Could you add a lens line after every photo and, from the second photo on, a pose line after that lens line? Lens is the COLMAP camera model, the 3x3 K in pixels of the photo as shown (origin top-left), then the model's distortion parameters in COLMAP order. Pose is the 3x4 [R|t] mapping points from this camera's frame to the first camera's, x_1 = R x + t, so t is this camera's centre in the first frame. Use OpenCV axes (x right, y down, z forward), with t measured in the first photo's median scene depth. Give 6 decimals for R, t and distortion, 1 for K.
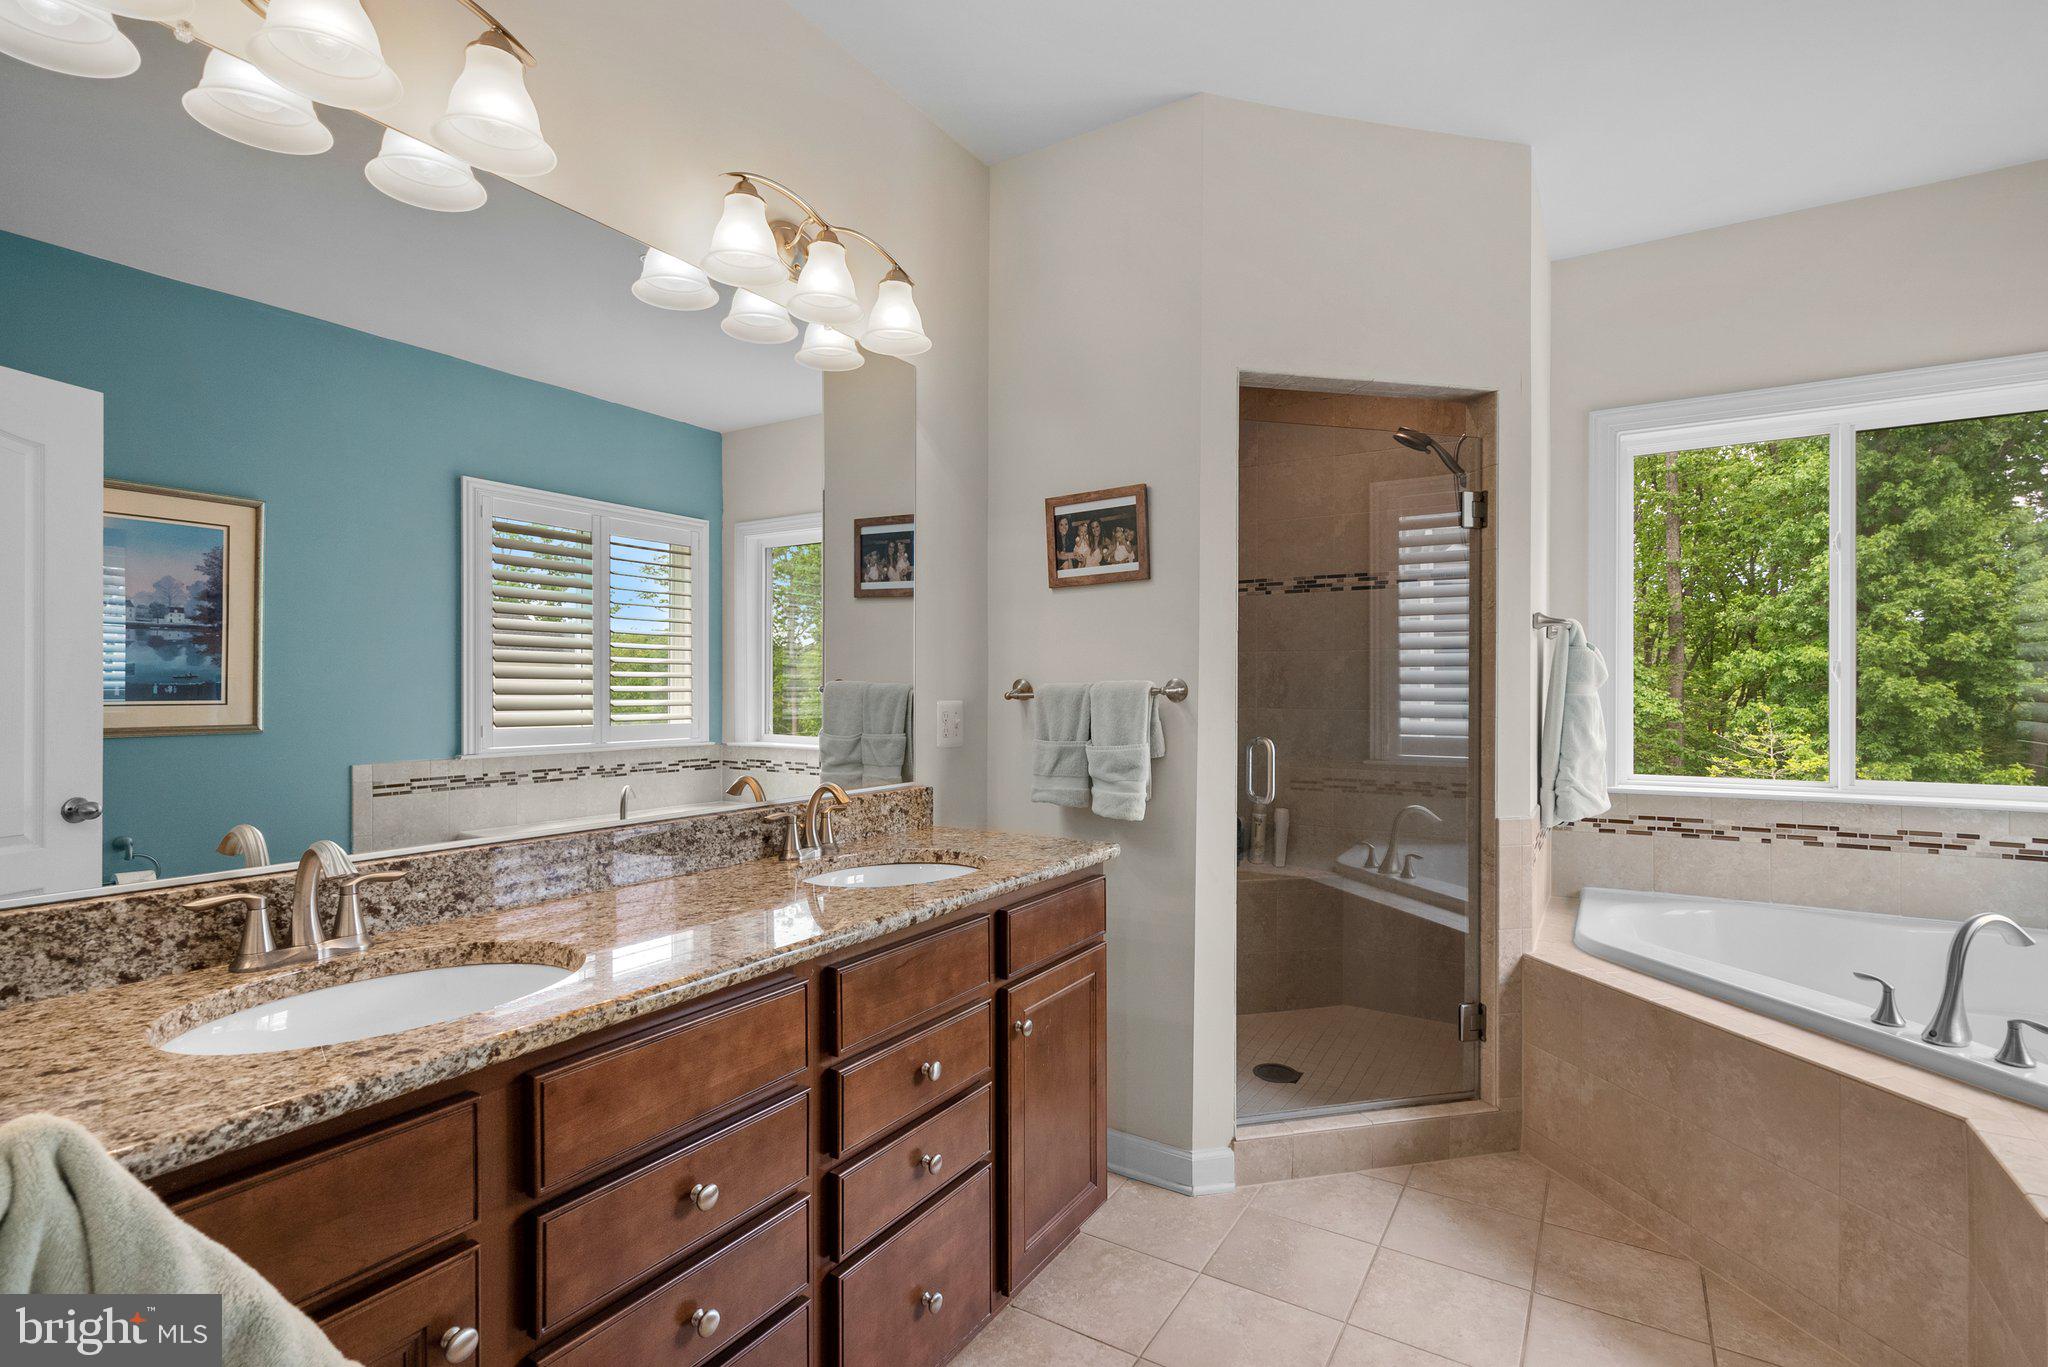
lens RADIAL K [[937.0, 0, 1029.2], [0, 937.0, 687.2], [0, 0, 1]] dist [-0.001482, 0.001421]
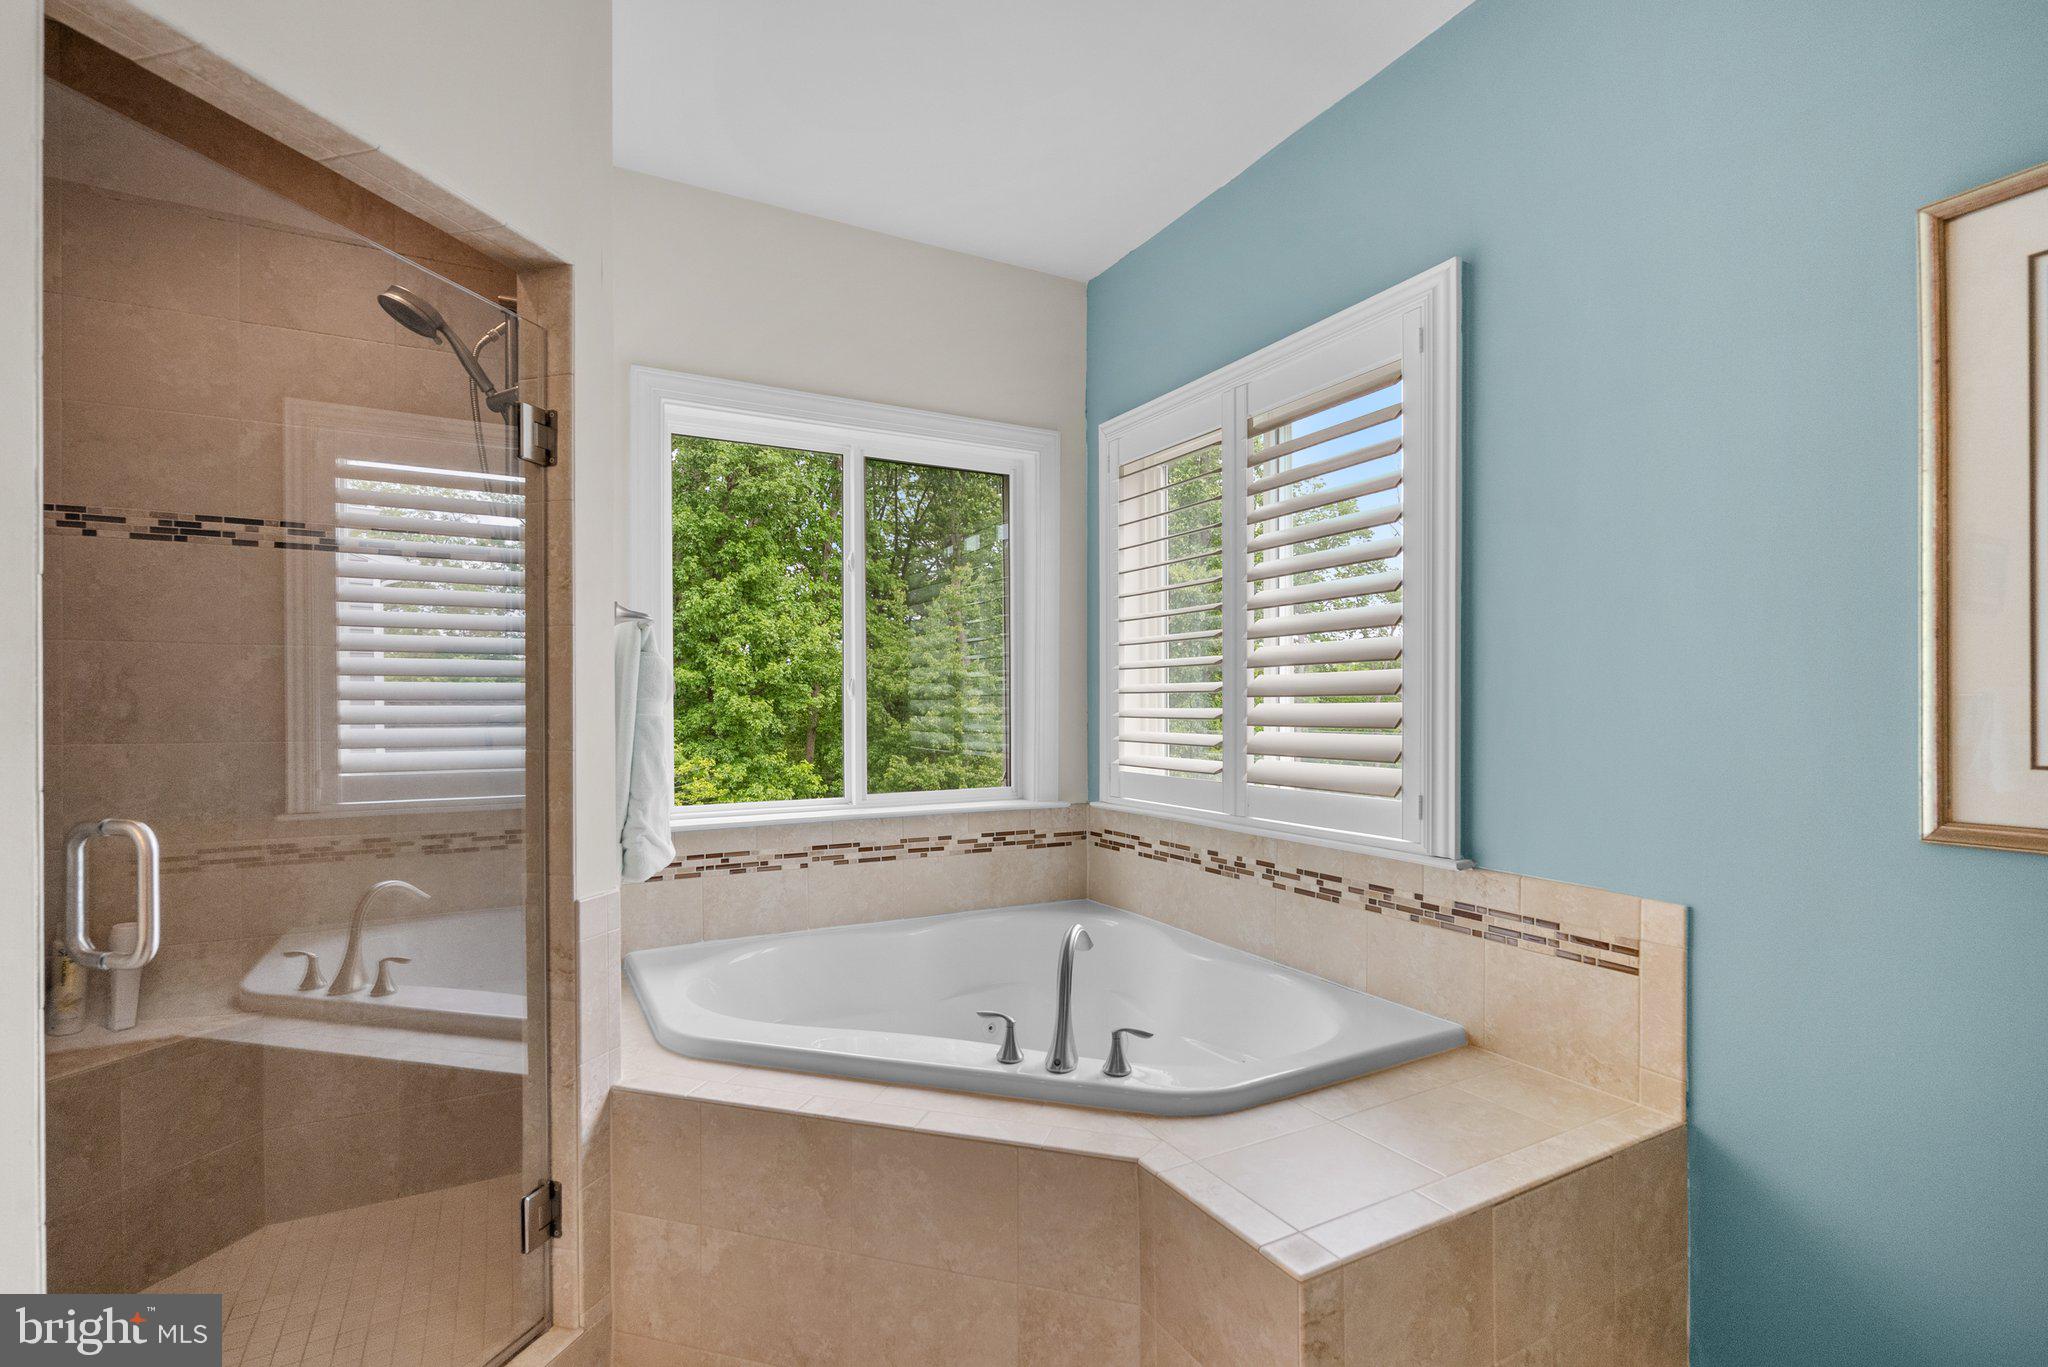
lens RADIAL K [[955.6, 0, 1019.5], [0, 955.6, 710.7], [0, 0, 1]] dist [-0.000906, 0.000044]
pose [[0.498500, -0.007017, 0.866861, 0.055923], [0.000820, 0.999971, 0.007623, -0.001082], [-0.866889, -0.003089, 0.498491, 0.336862]]
